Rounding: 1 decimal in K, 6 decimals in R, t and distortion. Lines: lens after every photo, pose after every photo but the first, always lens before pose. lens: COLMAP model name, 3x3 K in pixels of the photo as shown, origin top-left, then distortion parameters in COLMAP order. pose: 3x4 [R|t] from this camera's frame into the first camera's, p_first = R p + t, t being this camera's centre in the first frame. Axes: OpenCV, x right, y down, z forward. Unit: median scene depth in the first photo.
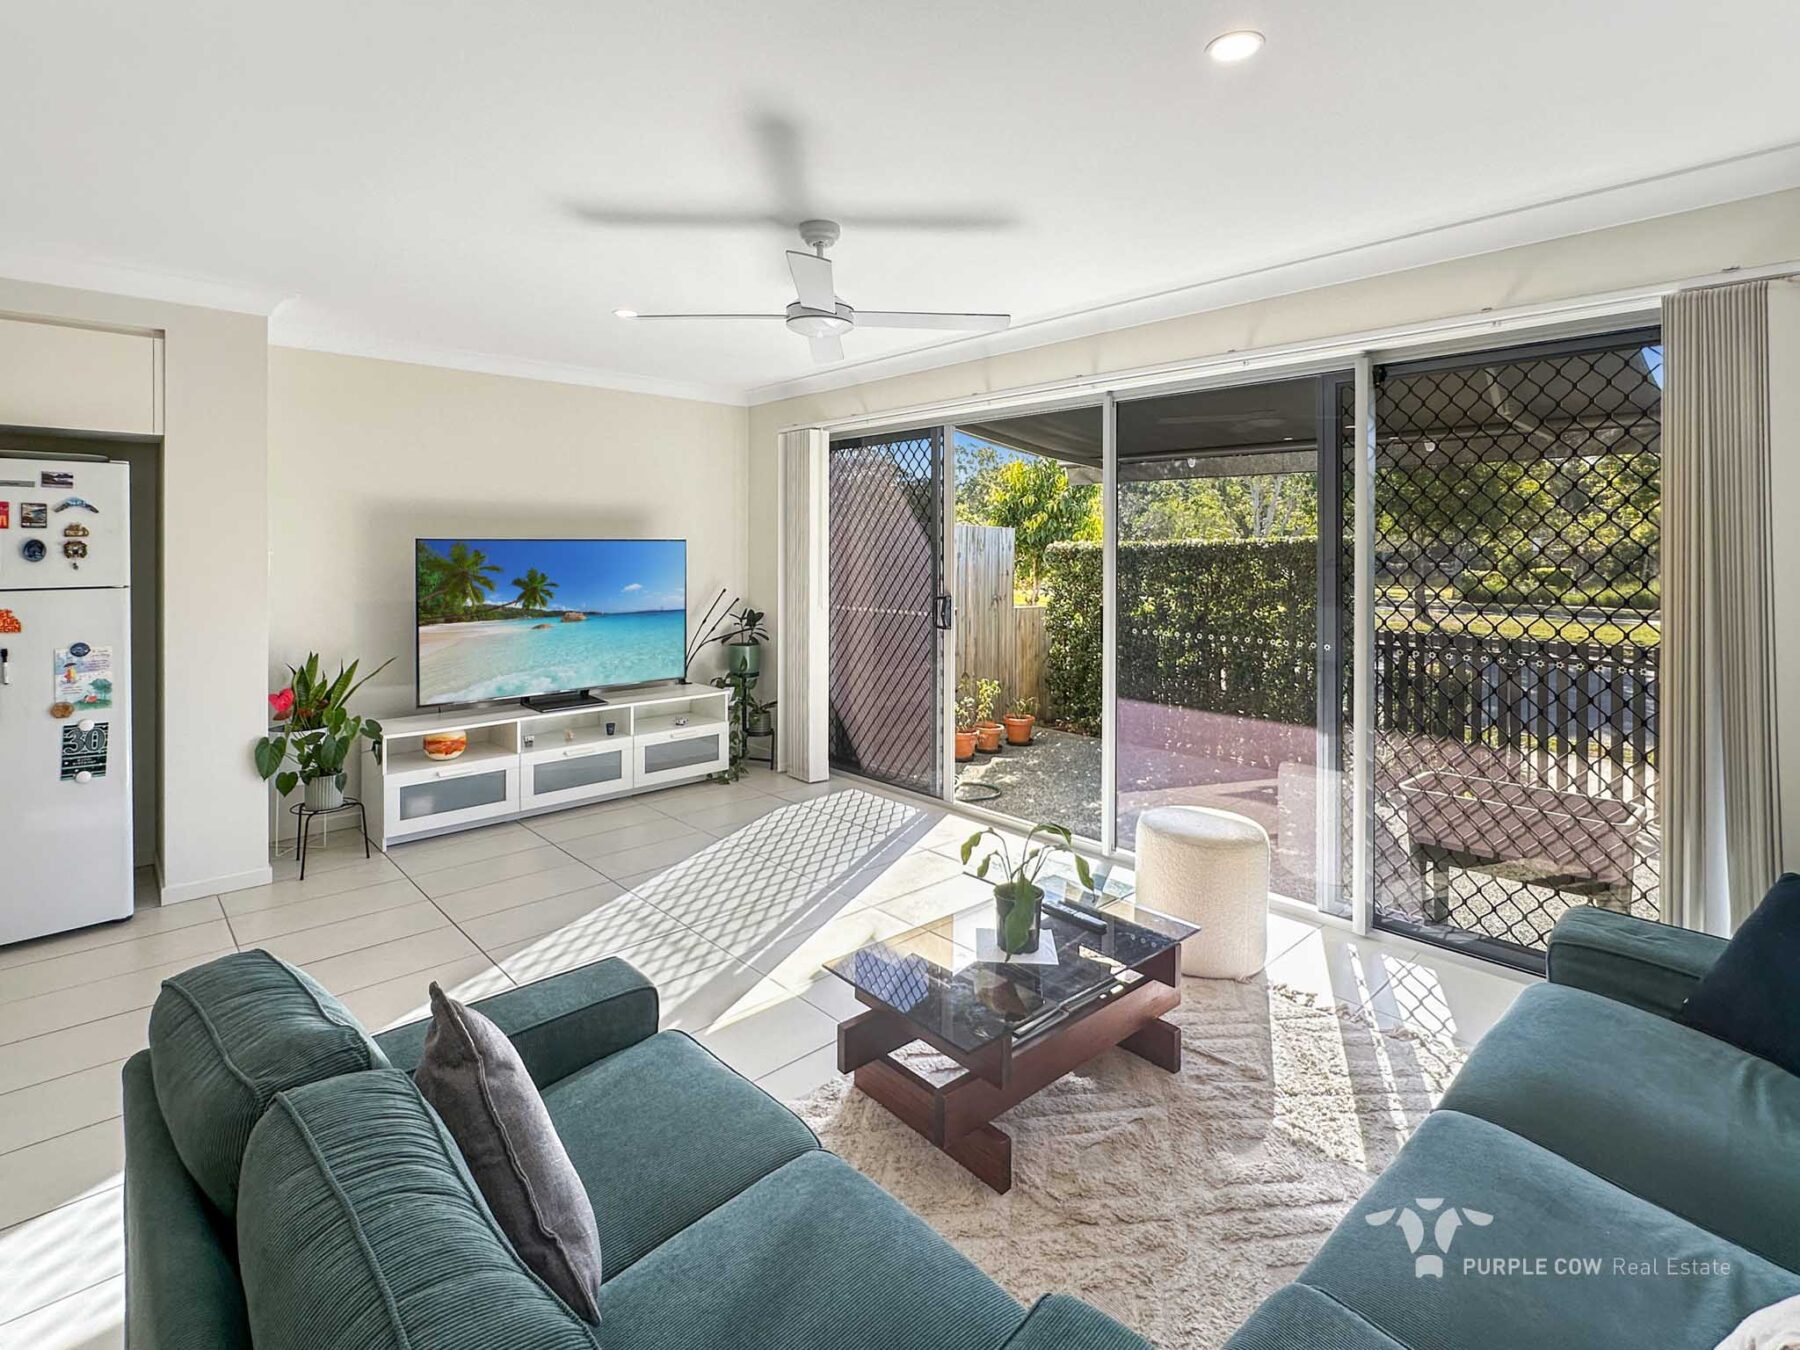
lens RADIAL K [[896.8, 0, 900.0], [0, 896.8, 675.0], [0, 0, 1]] dist [0.002108, 0.000650]
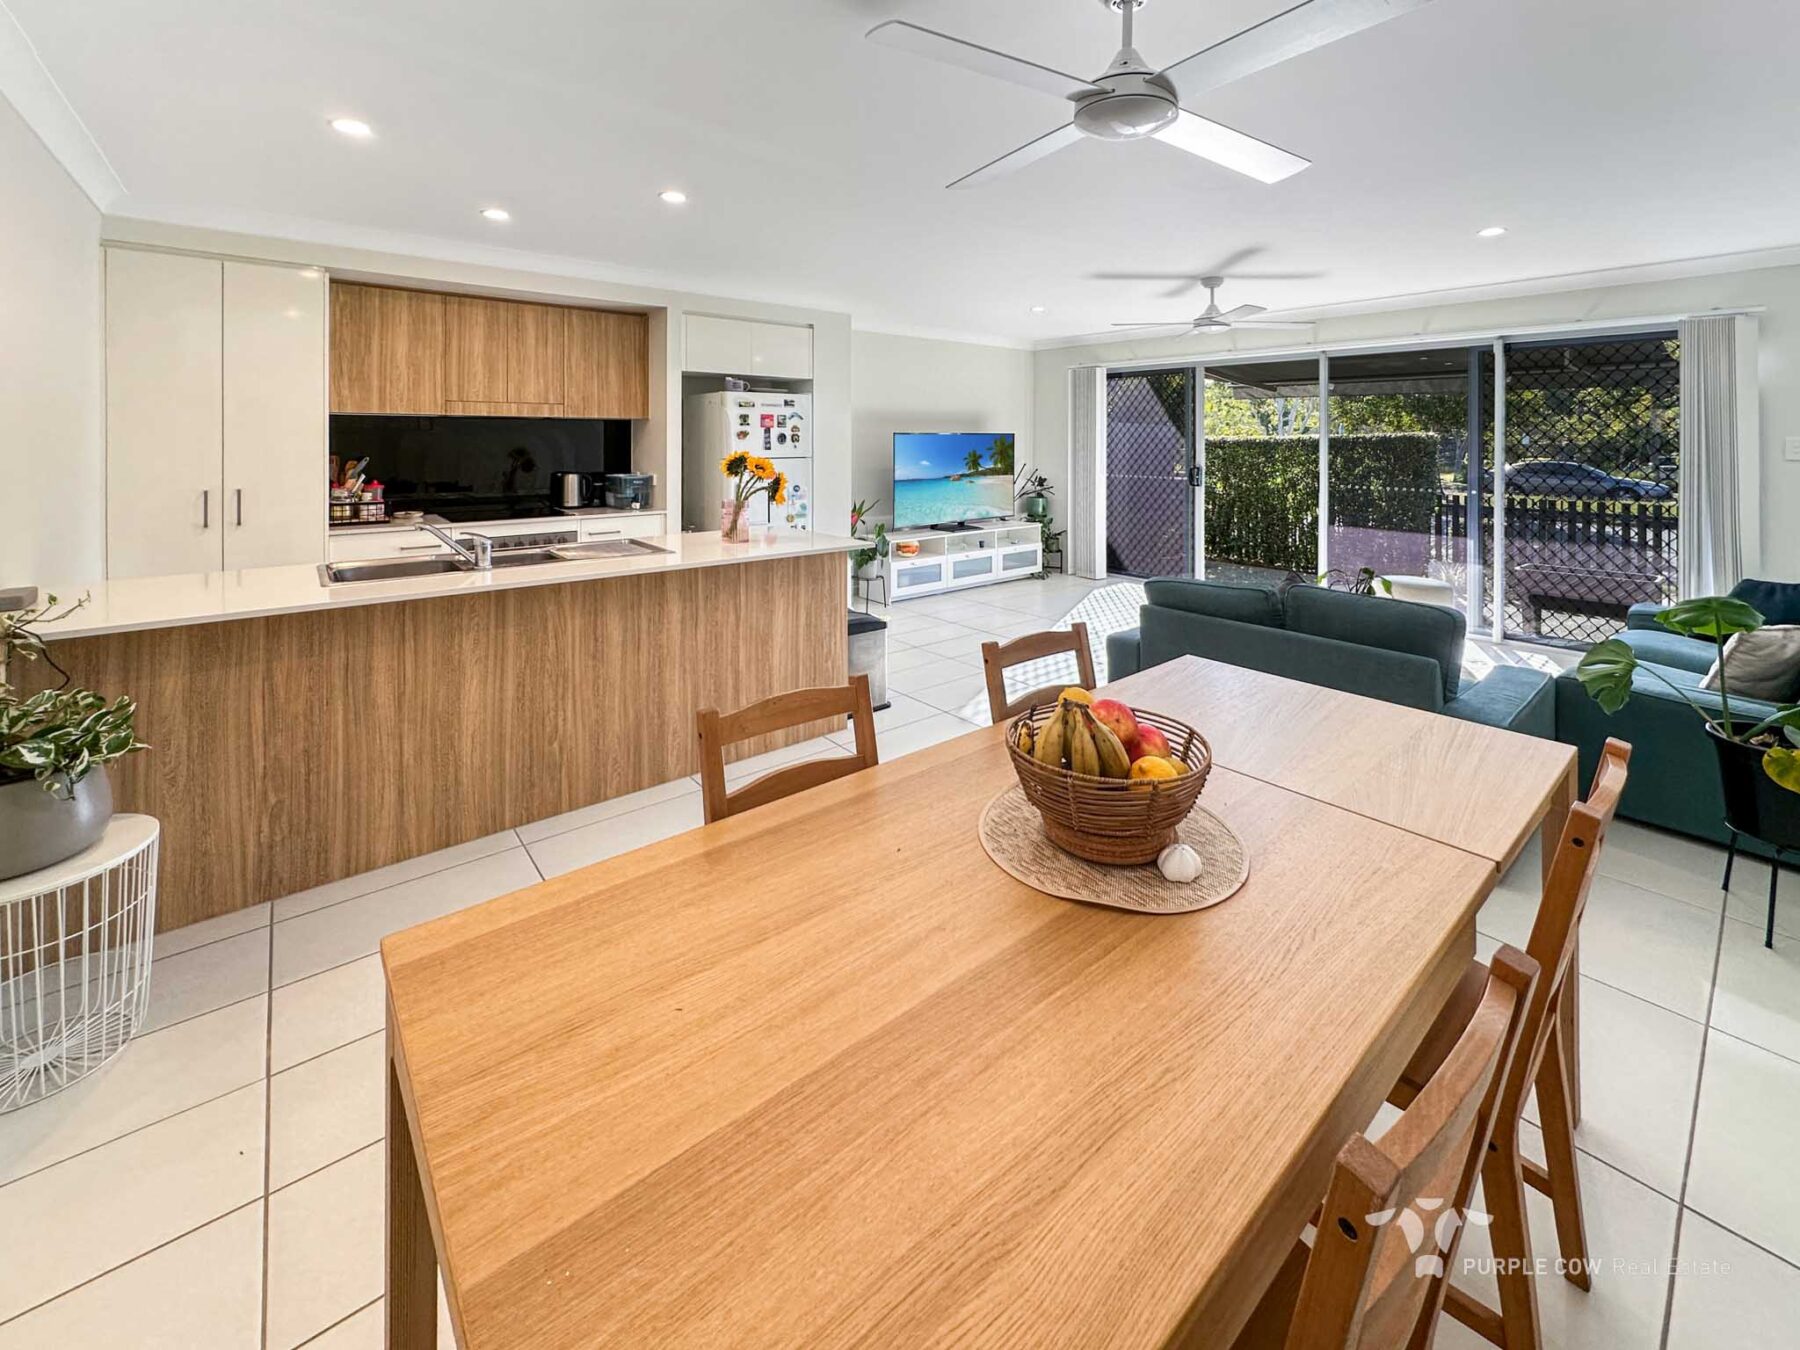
lens RADIAL K [[705.3, 0, 900.2], [0, 705.3, 534.1], [0, 0, 1]] dist [0.000046, 0.000052]
pose [[0.995715, 0.017234, -0.090853, -0.428806], [-0.017755, 0.999830, -0.004934, 0.060872], [0.090752, 0.006526, 0.995852, -0.423745]]
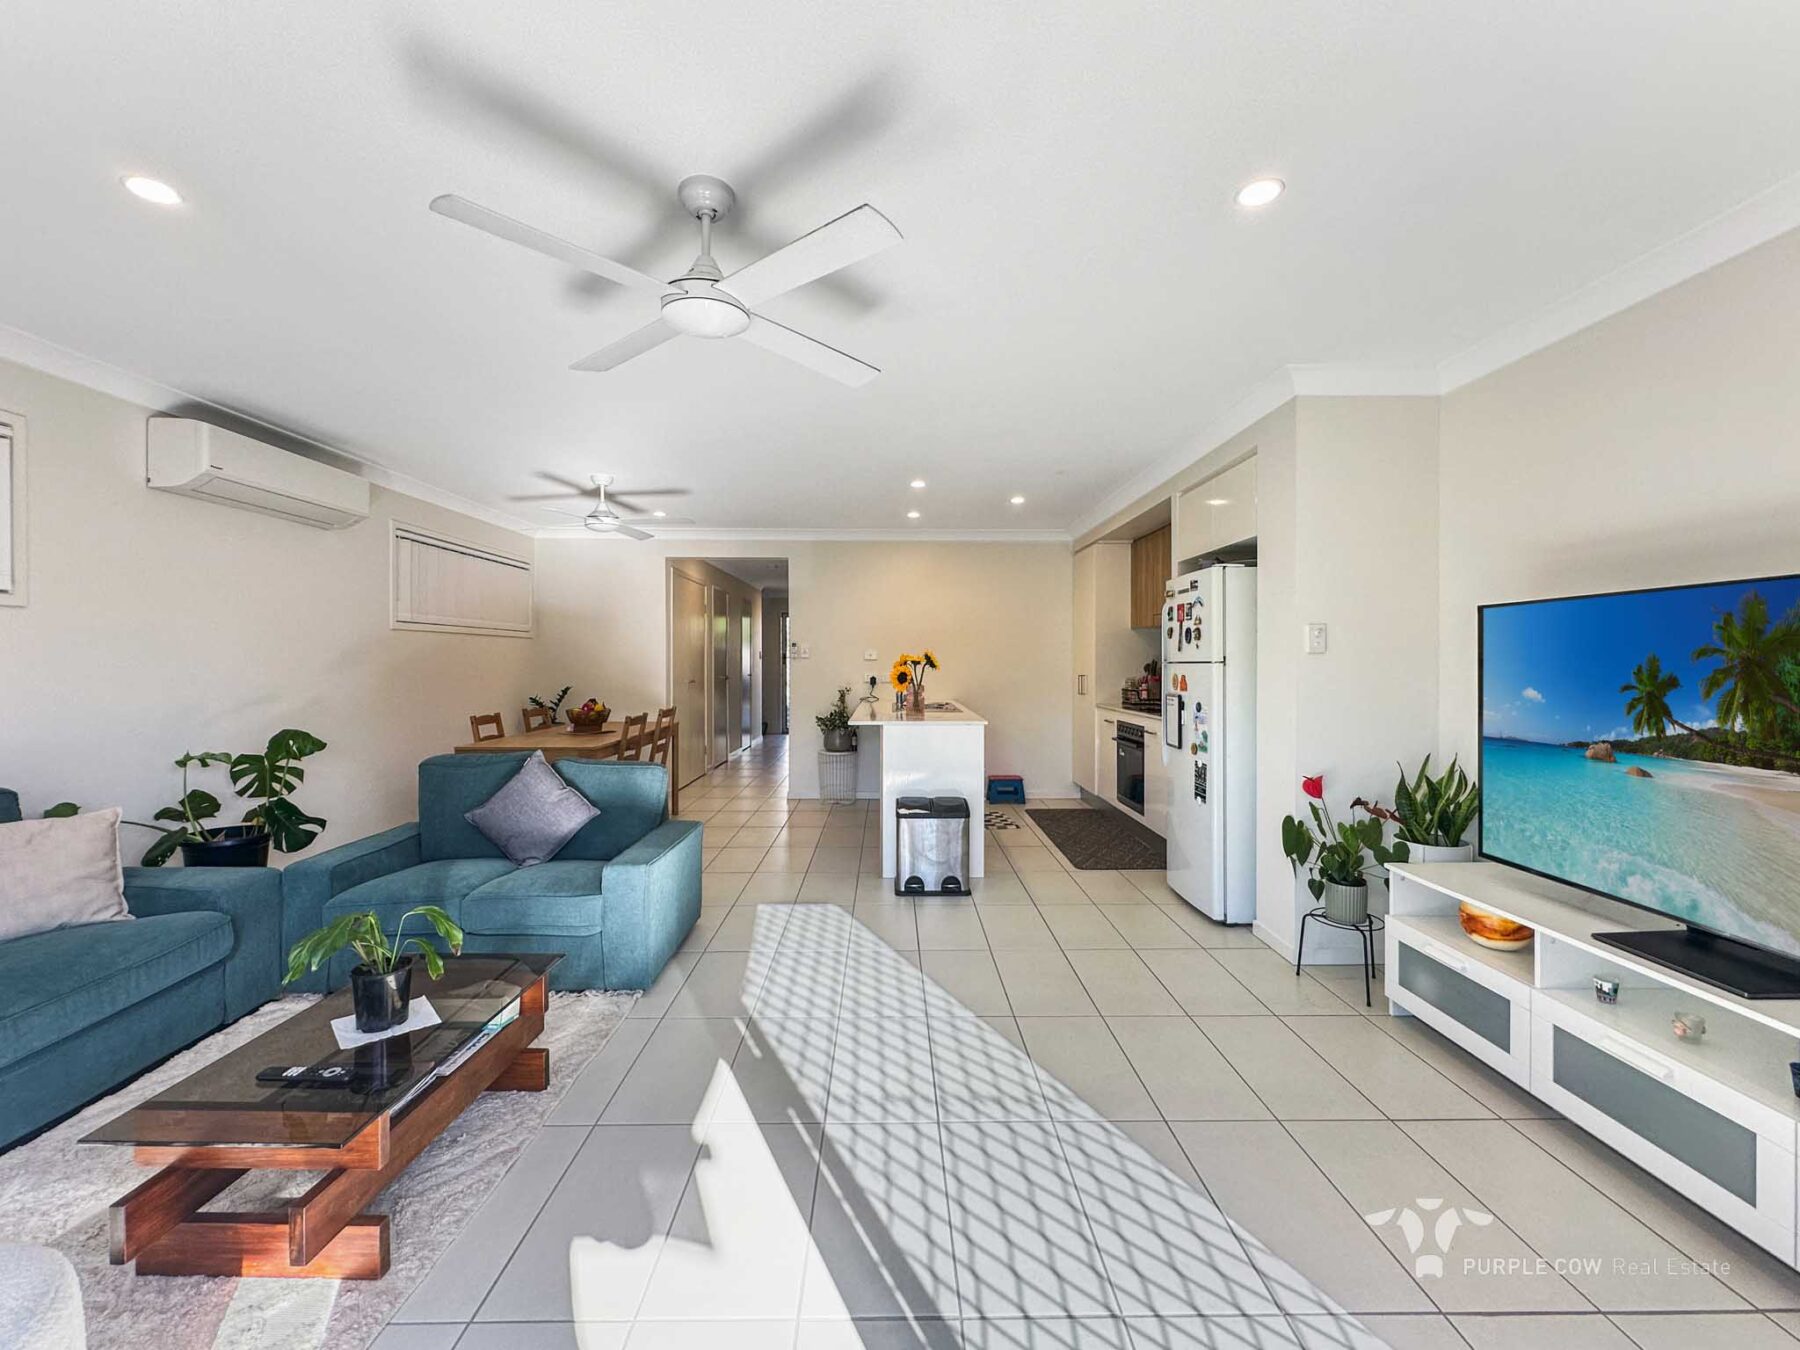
lens RADIAL K [[726.3, 0, 900.0], [0, 726.3, 675.0], [0, 0, 1]] dist [-0.000446, -0.000059]
pose [[-0.678601, 0.003212, -0.734500, 0.192718], [-0.093520, 0.991474, 0.090738, -0.119438], [0.728529, 0.130265, -0.672515, 1.087997]]
